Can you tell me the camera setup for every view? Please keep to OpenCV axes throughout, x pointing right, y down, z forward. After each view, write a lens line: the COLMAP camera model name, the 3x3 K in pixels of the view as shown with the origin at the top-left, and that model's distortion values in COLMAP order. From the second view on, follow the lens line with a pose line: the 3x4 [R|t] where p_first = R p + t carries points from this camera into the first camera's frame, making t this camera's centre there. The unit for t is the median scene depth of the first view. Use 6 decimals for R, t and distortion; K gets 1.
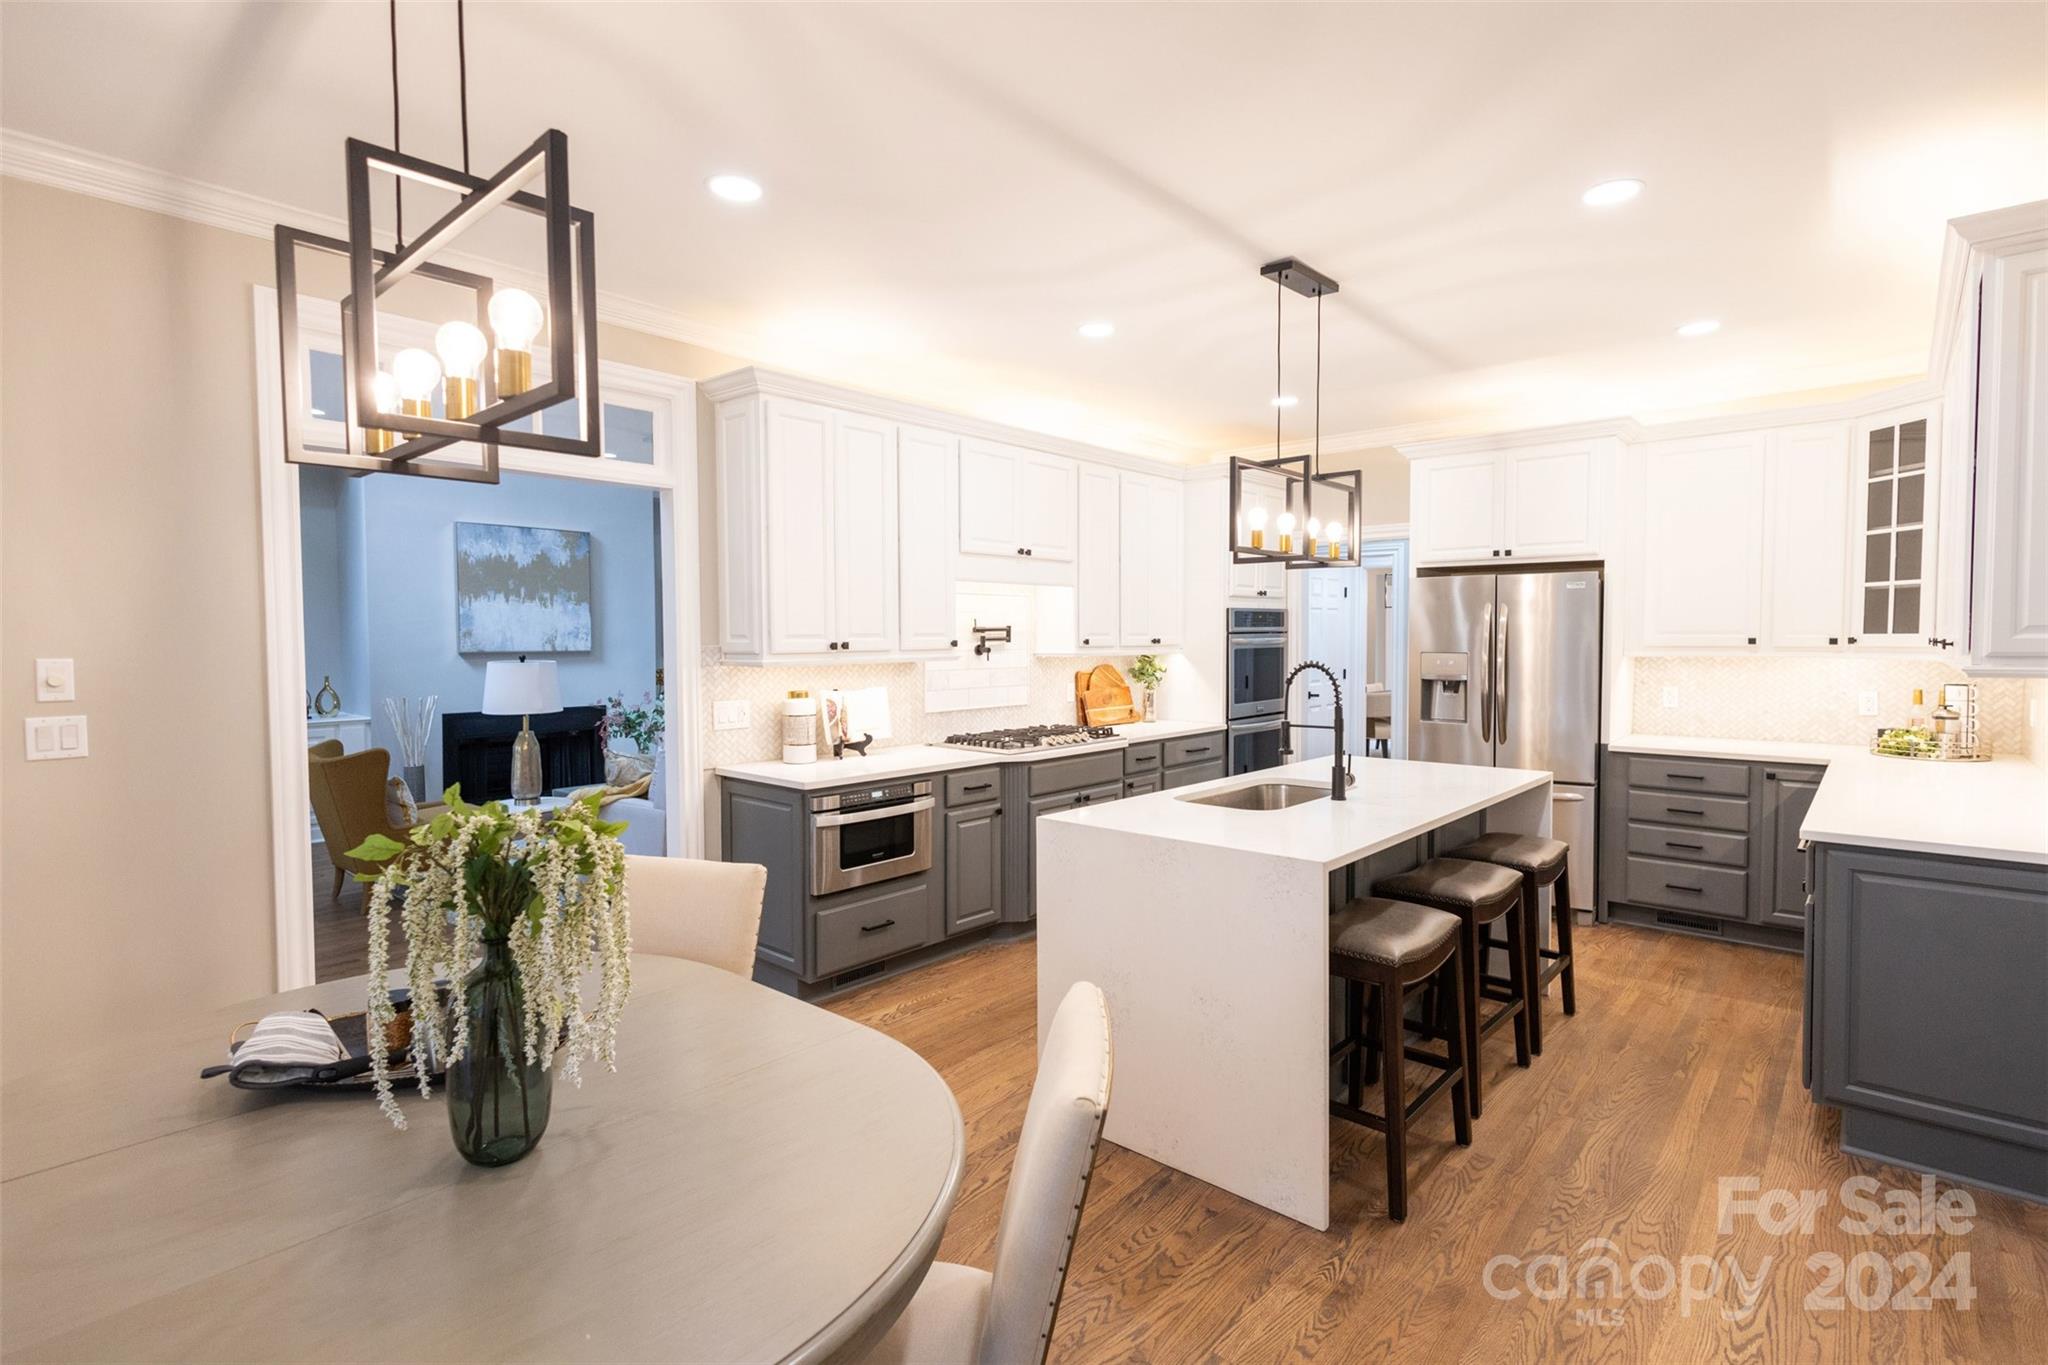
lens RADIAL K [[960.5, 0, 1068.6], [0, 960.5, 661.7], [0, 0, 1]] dist [0.024157, -0.000012]
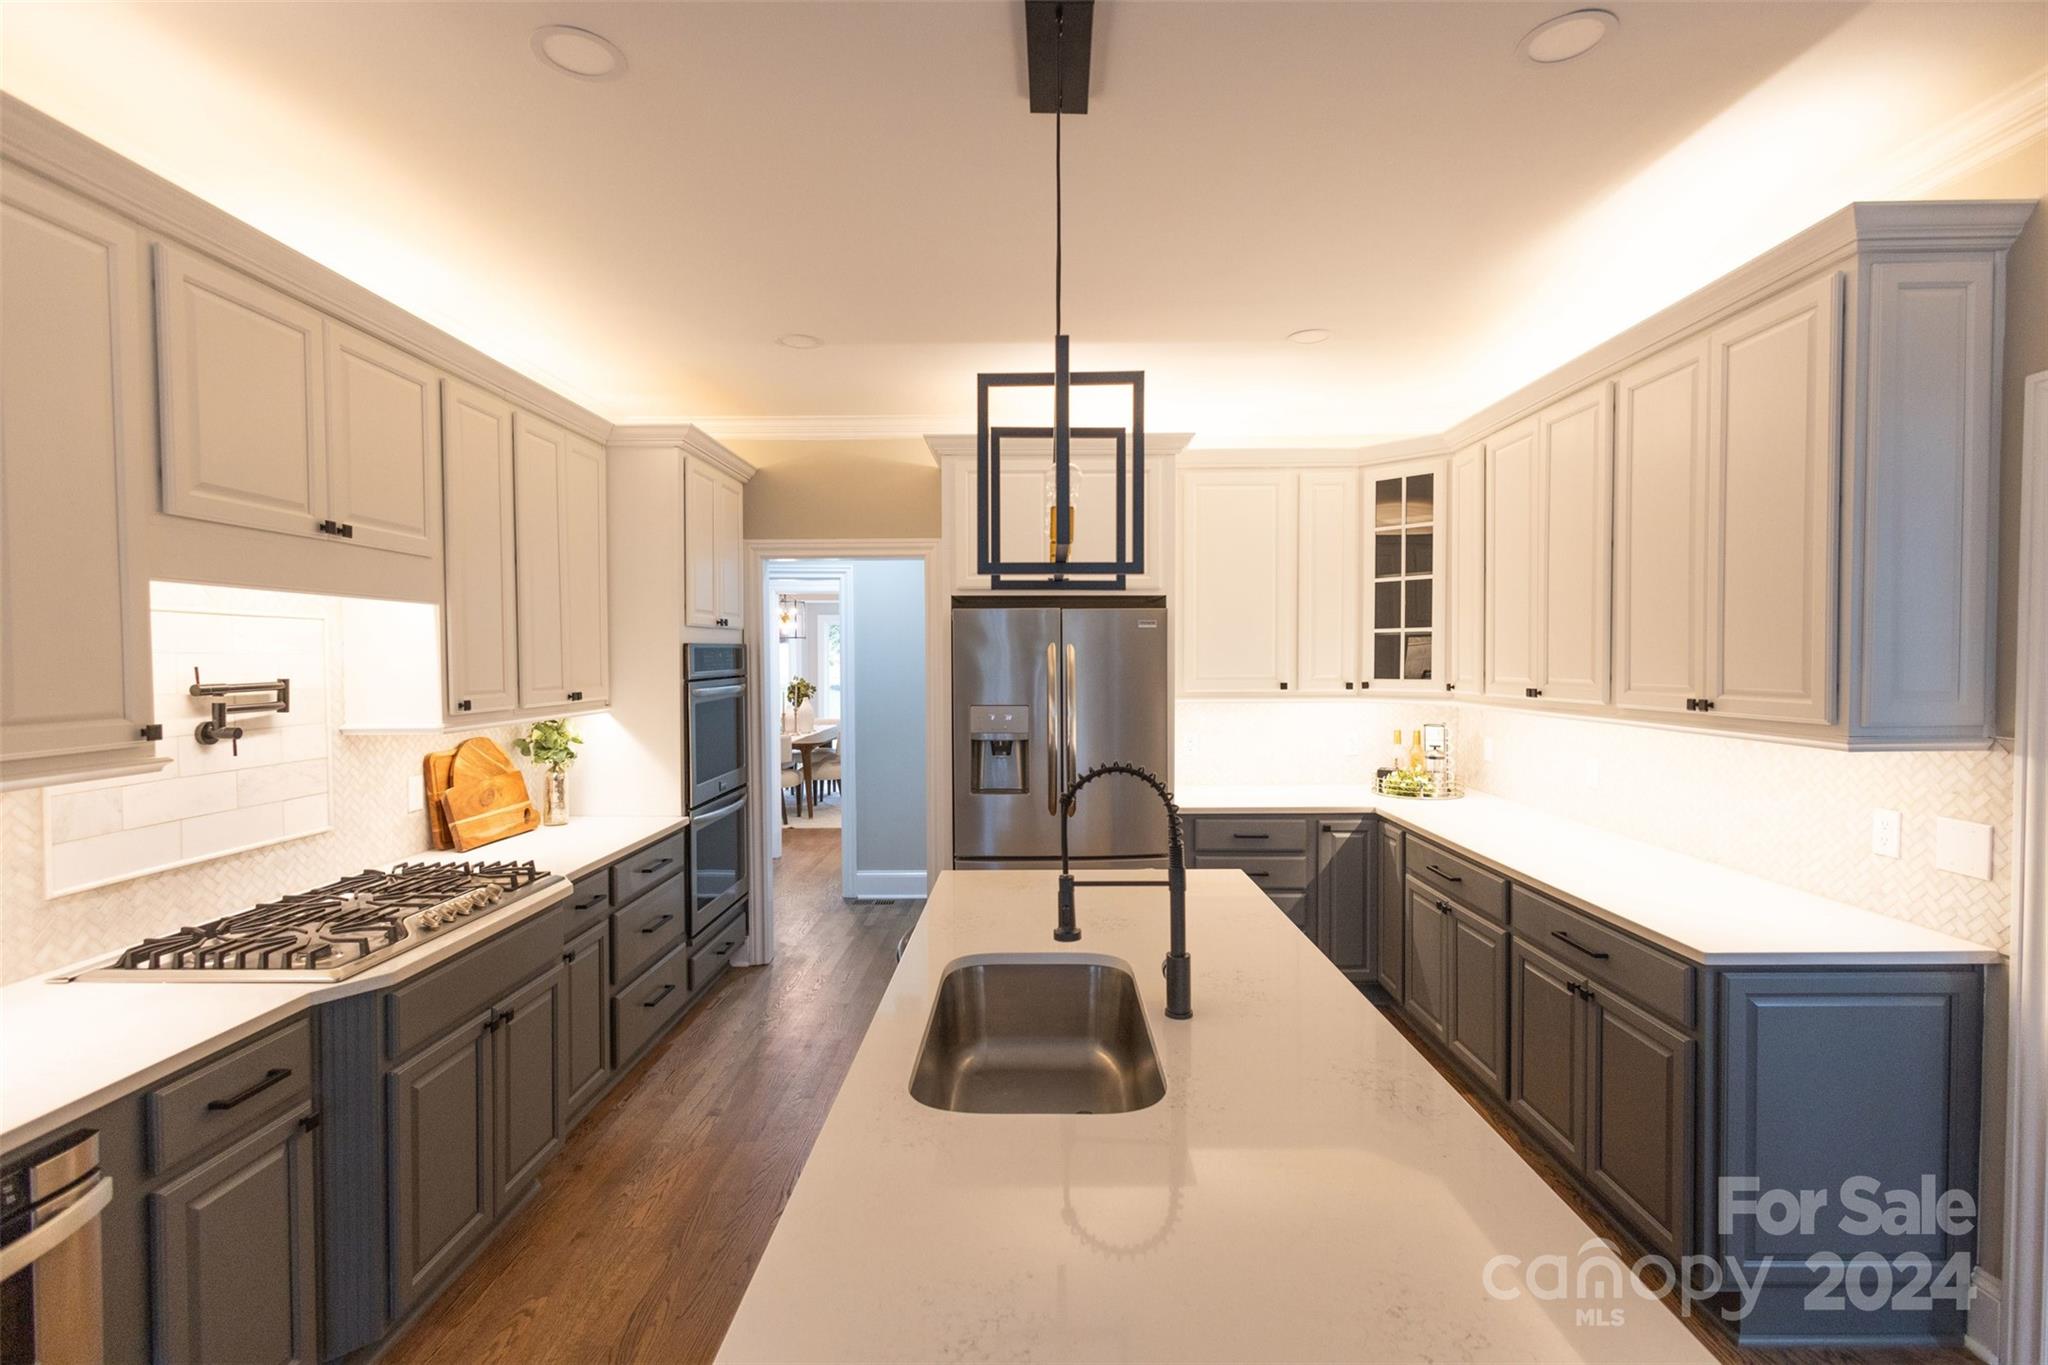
lens RADIAL K [[940.2, 0, 1031.6], [0, 940.2, 680.5], [0, 0, 1]] dist [0.011764, -0.001716]
pose [[0.774355, -0.016821, 0.632527, -0.076524], [0.020018, 0.999797, 0.002081, -0.031541], [-0.632434, 0.011050, 0.774535, 0.406518]]
